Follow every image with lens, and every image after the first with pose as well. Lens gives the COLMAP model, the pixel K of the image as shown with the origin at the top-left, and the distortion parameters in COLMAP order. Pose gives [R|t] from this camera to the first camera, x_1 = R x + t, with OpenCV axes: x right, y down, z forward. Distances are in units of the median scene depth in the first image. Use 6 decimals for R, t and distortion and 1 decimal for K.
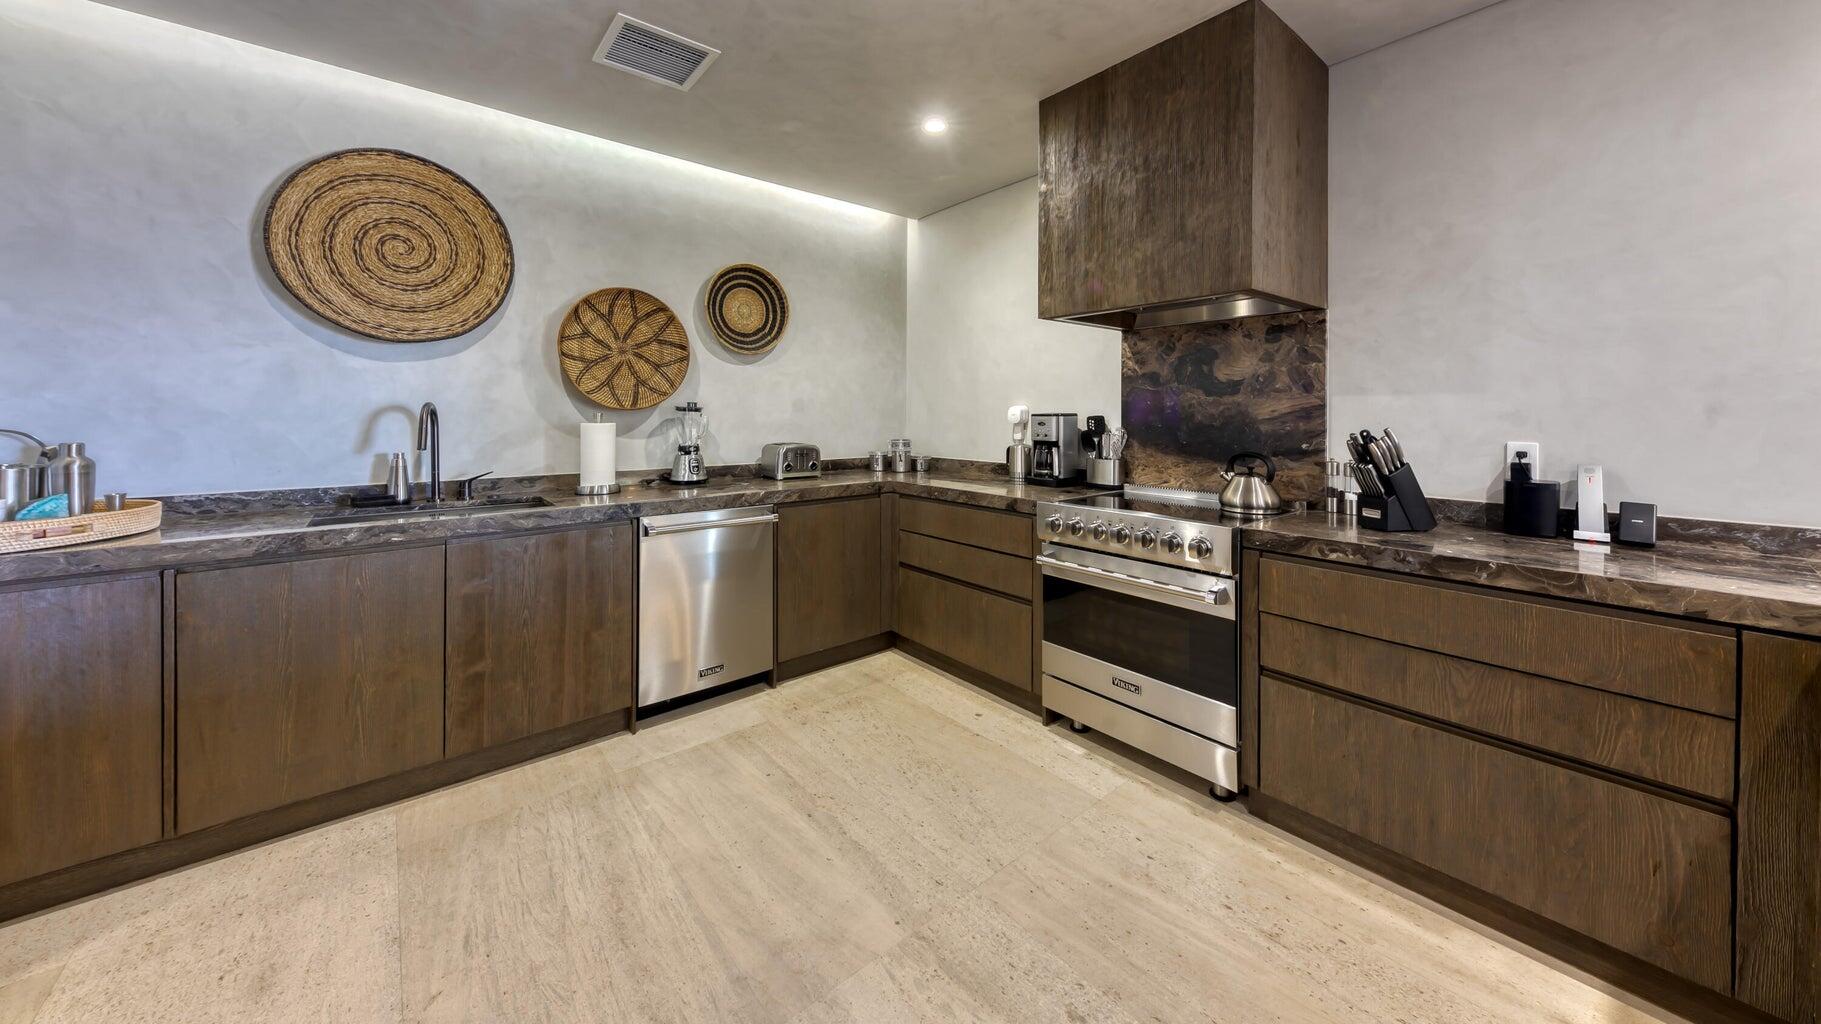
lens RADIAL K [[621.4, 0, 910.9], [0, 621.4, 411.4], [0, 0, 1]] dist [0.013043, -0.003922]
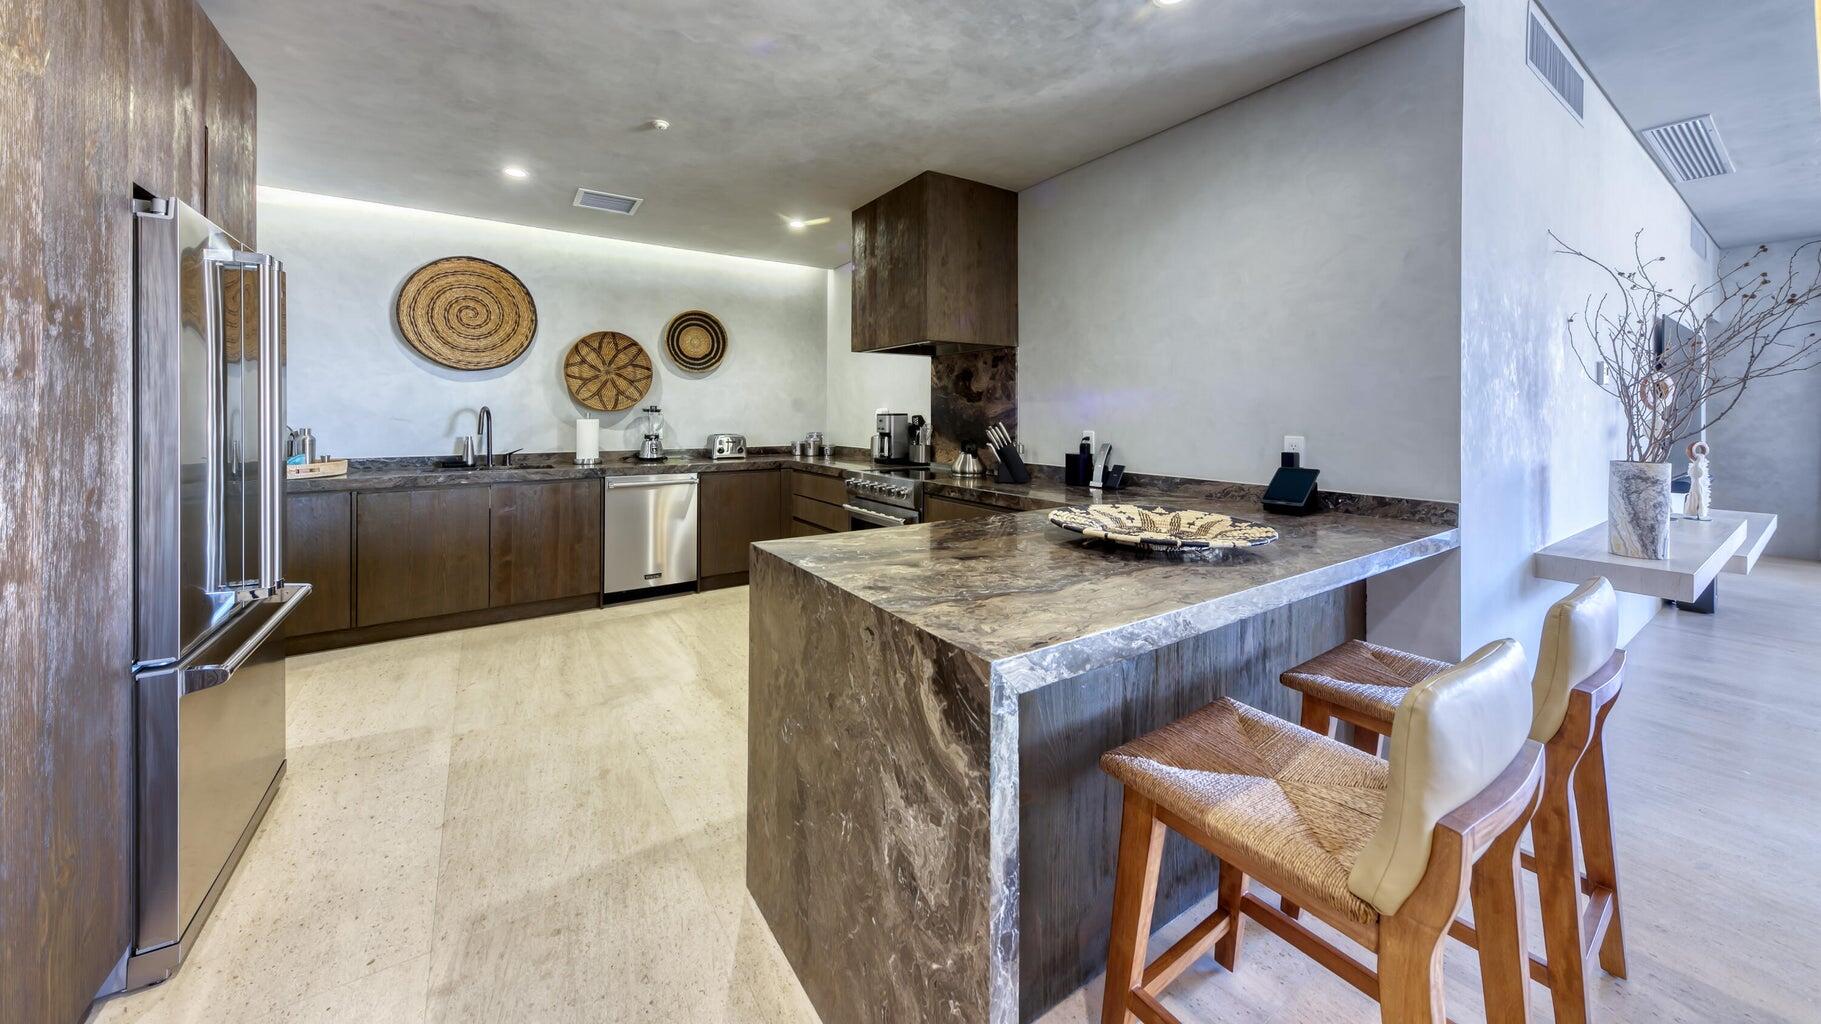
lens RADIAL K [[621.0, 0, 905.6], [0, 621.0, 410.8], [0, 0, 1]] dist [0.012663, 0.000044]
pose [[0.994428, 0.000750, -0.105418, 0.490949], [-0.000953, 0.999998, -0.001880, -0.000542], [0.105416, 0.001970, 0.994426, -0.509682]]
